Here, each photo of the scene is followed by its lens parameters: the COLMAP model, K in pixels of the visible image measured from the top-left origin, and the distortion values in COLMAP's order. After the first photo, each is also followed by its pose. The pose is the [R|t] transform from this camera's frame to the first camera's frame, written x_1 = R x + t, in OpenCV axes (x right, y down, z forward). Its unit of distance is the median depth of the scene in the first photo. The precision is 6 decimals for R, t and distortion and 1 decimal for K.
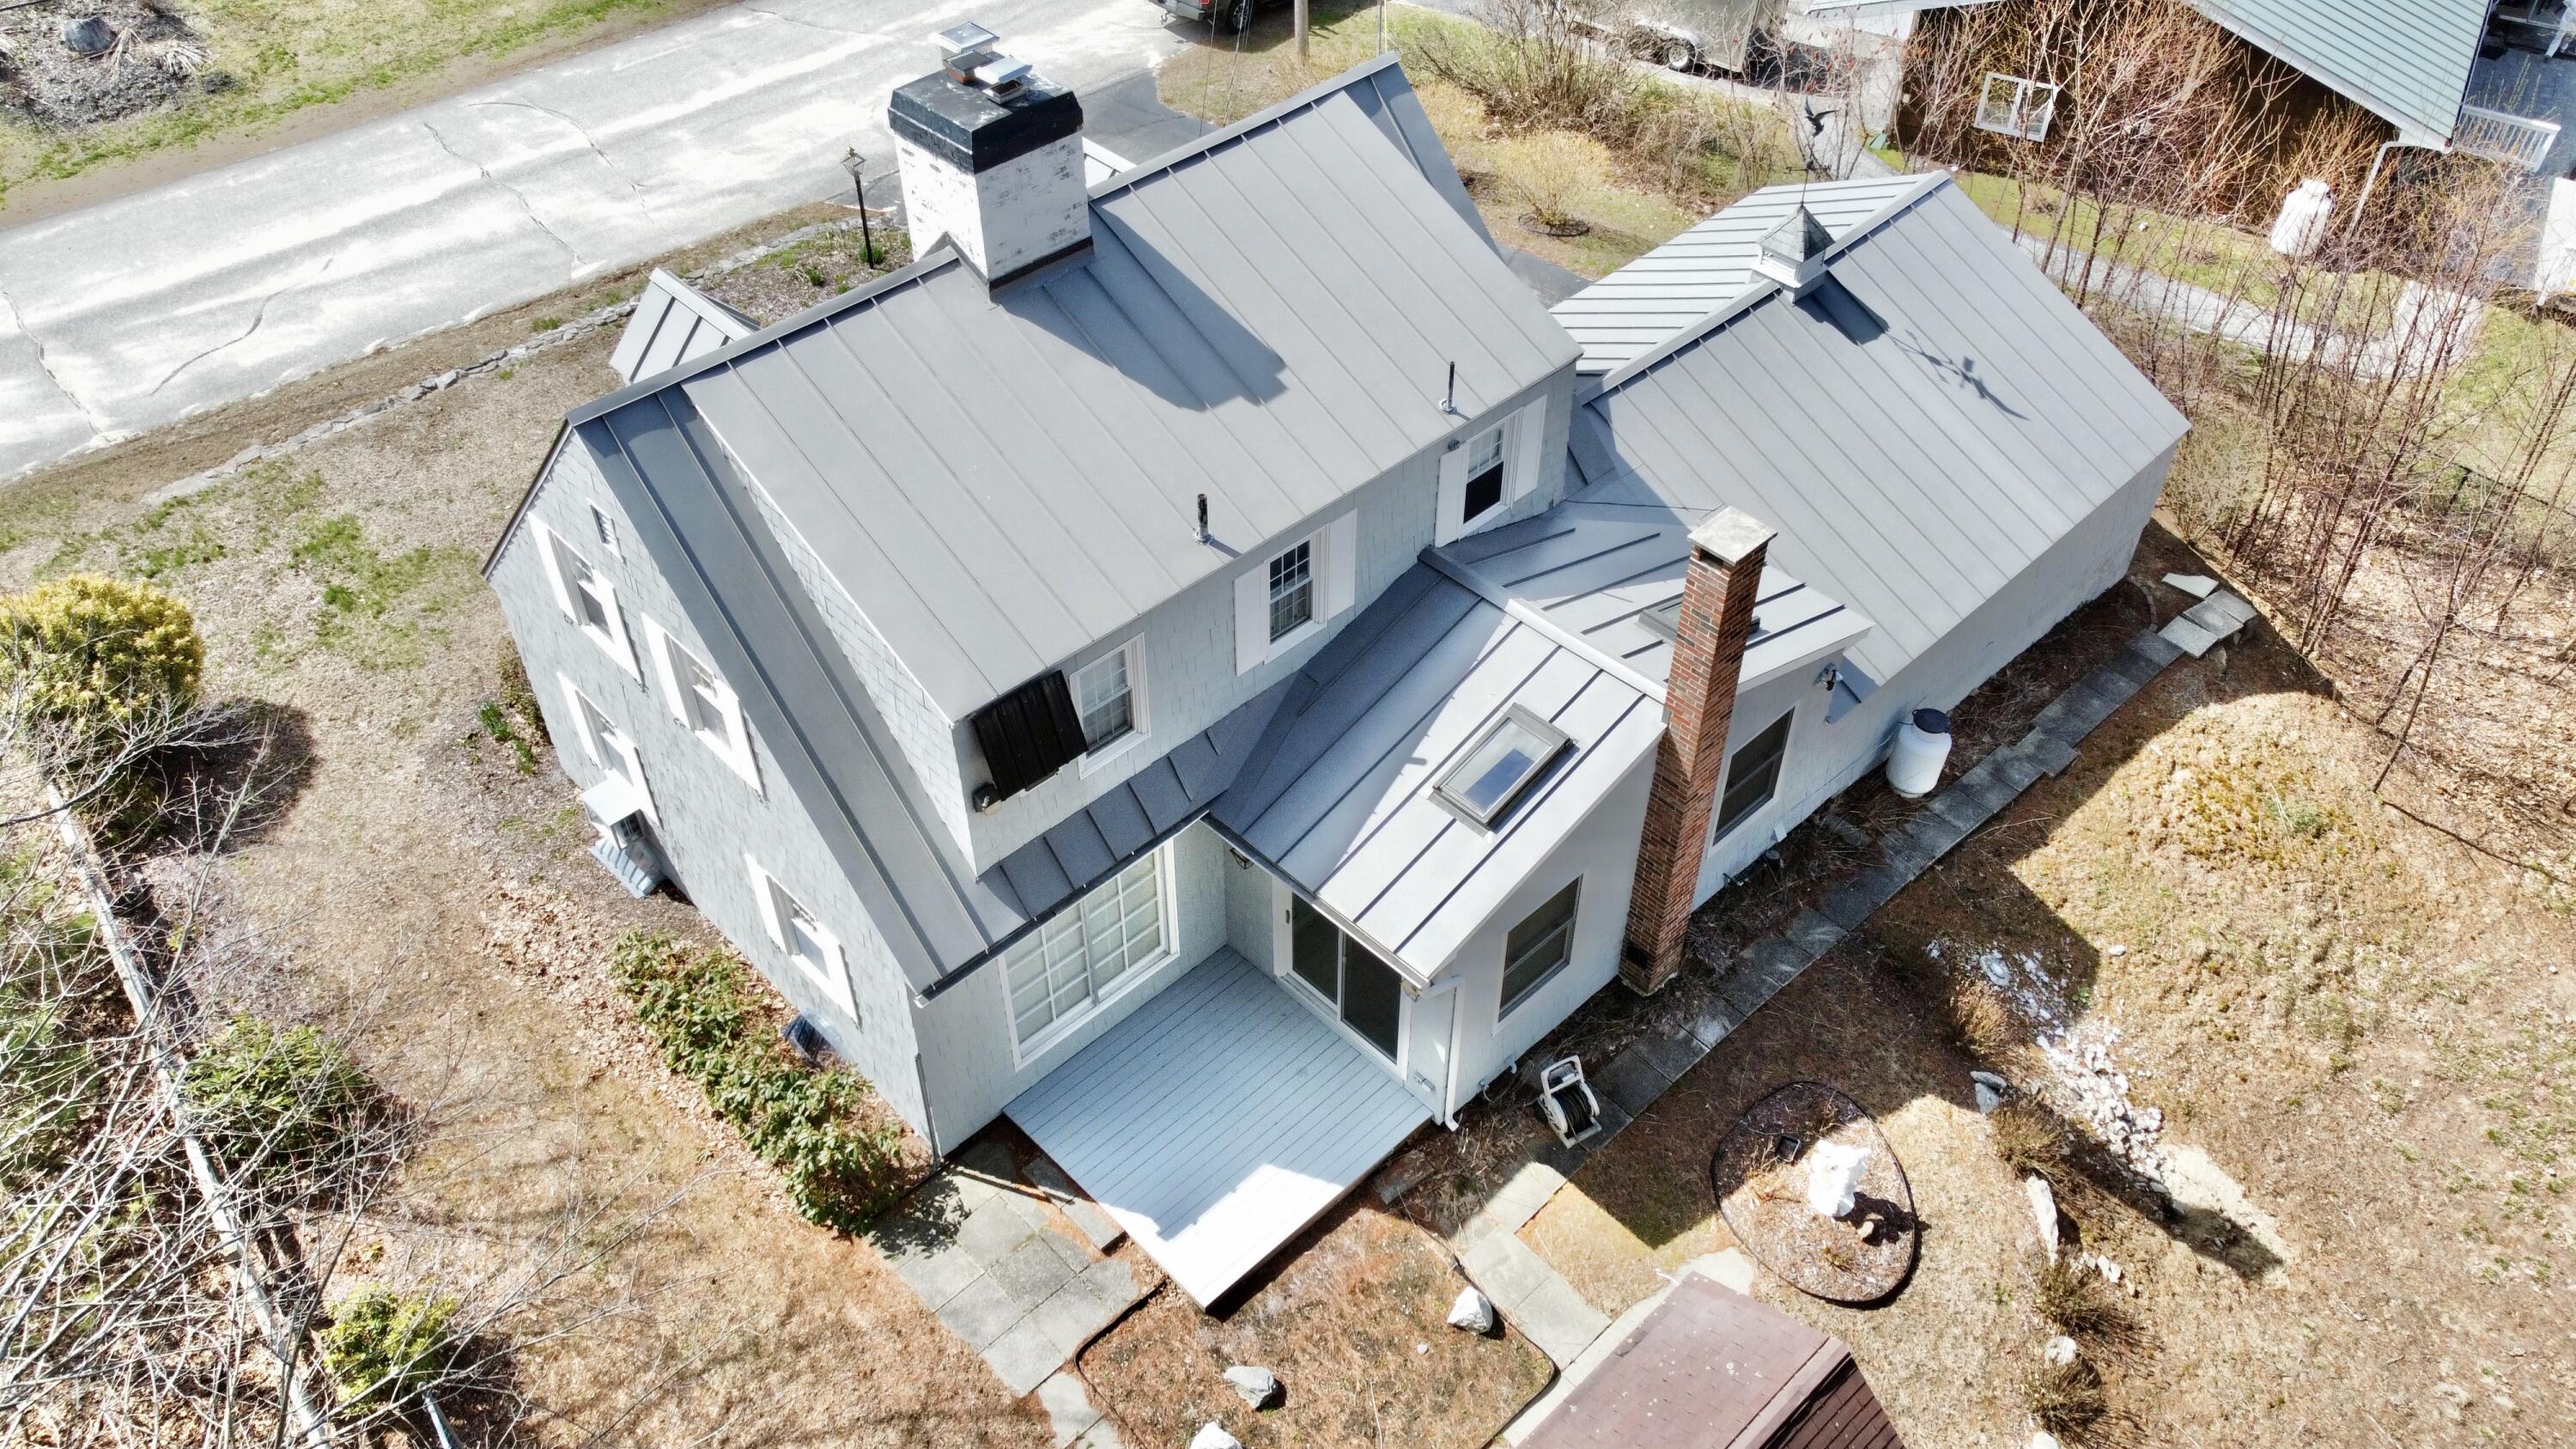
lens RADIAL K [[1938.7, 0, 1288.0], [0, 1938.7, 724.5], [0, 0, 1]] dist [0.003752, -0.000252]
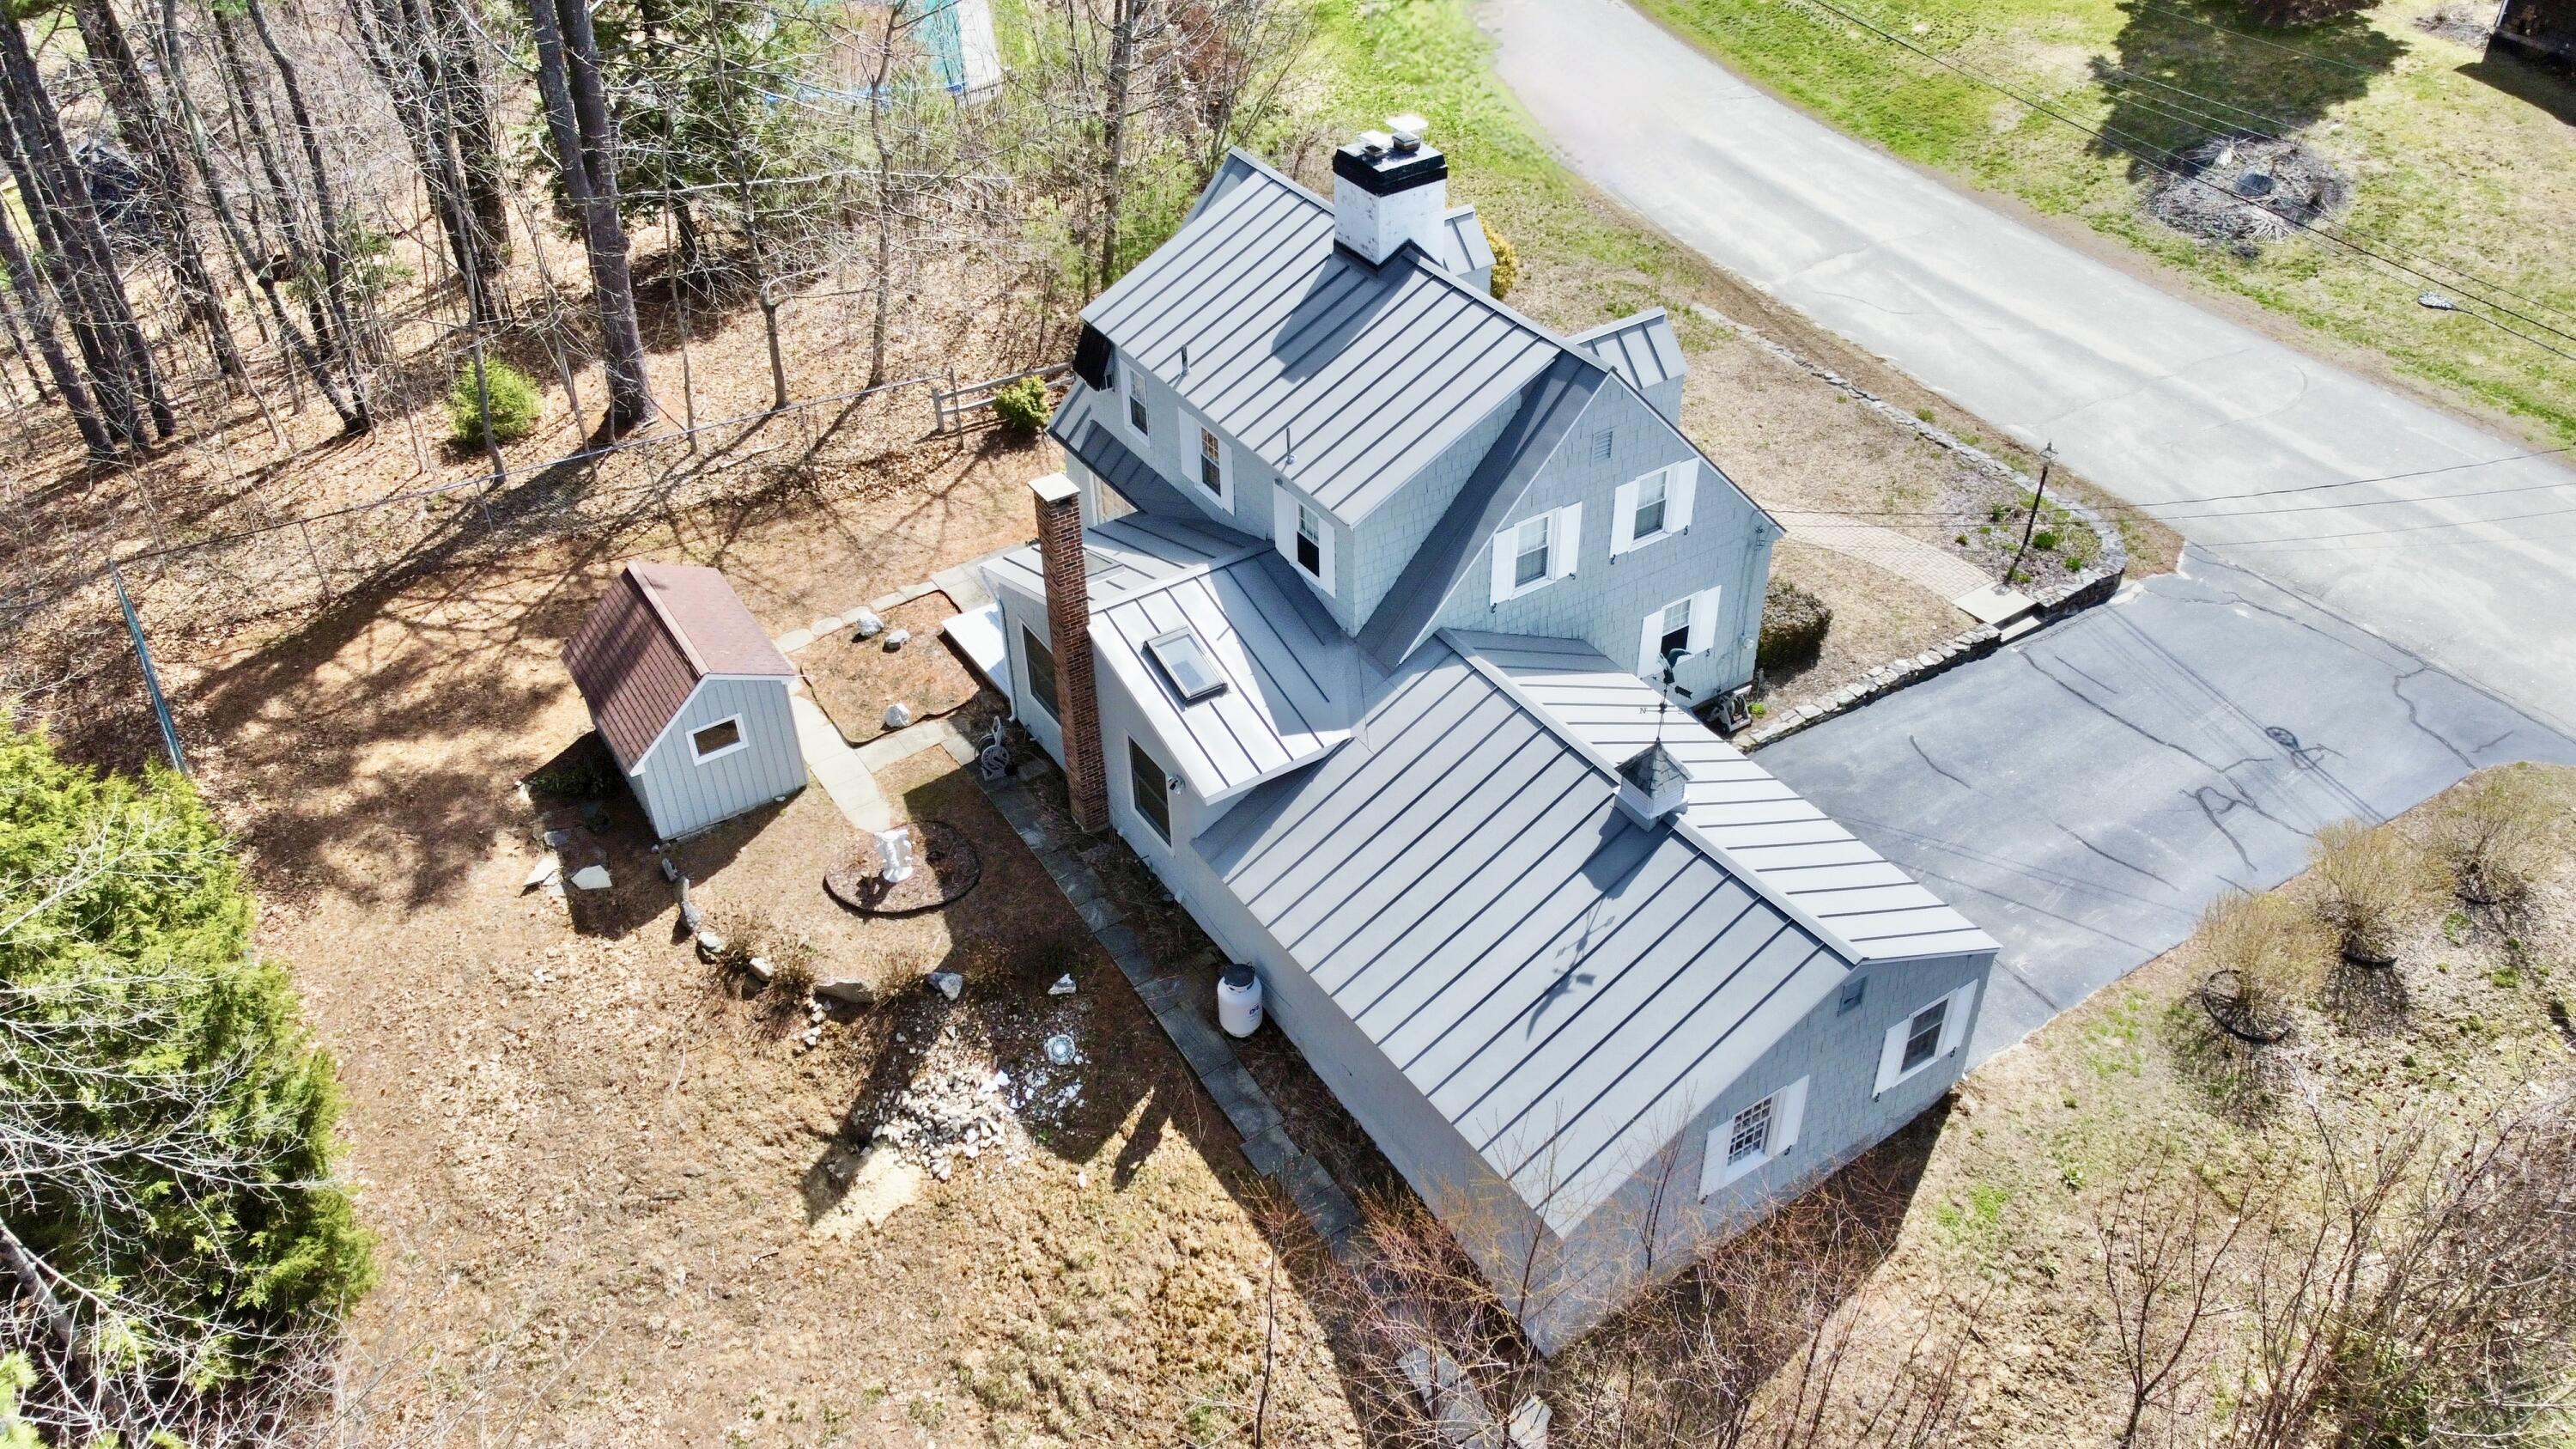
lens RADIAL K [[1938.7, 0, 1288.0], [0, 1938.7, 724.5], [0, 0, 1]] dist [0.003752, -0.000252]
pose [[-0.188894, 0.607303, -0.771688, 1.059335], [-0.659431, 0.503846, 0.557933, -0.697857], [0.727646, 0.614265, 0.305301, 0.535772]]
